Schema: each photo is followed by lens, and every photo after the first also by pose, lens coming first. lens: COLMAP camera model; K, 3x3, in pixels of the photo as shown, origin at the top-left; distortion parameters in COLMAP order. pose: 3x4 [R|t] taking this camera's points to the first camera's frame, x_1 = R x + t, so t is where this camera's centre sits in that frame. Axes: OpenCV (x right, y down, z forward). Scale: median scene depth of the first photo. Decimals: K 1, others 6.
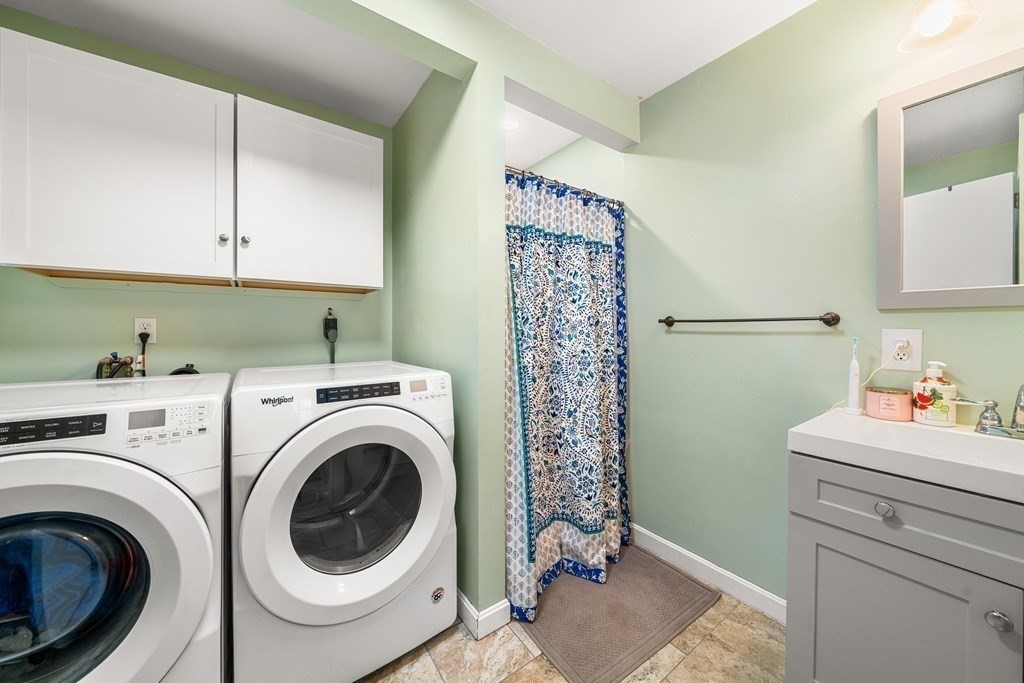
lens RADIAL K [[359.0, 0, 511.2], [0, 359.0, 337.0], [0, 0, 1]] dist [-0.003802, -0.000119]
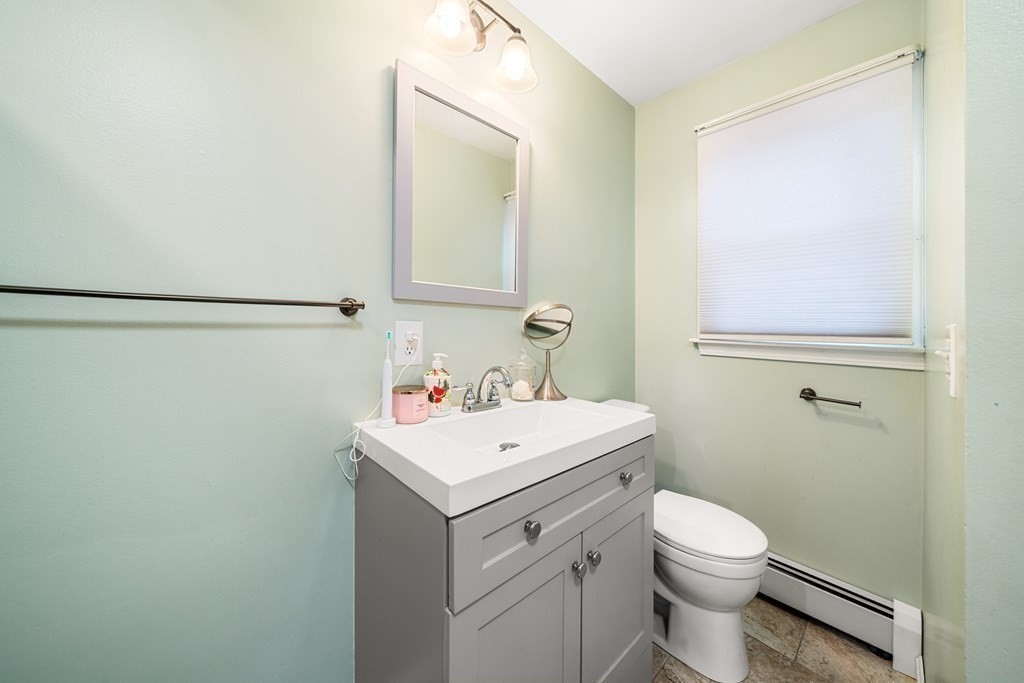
lens RADIAL K [[359.0, 0, 510.2], [0, 359.0, 323.0], [0, 0, 1]] dist [-0.003802, -0.000119]
pose [[-0.133522, -0.003716, 0.991039, 0.128368], [-0.001727, 0.999992, 0.003517, -0.022493], [-0.991044, -0.001242, -0.133528, 0.910625]]
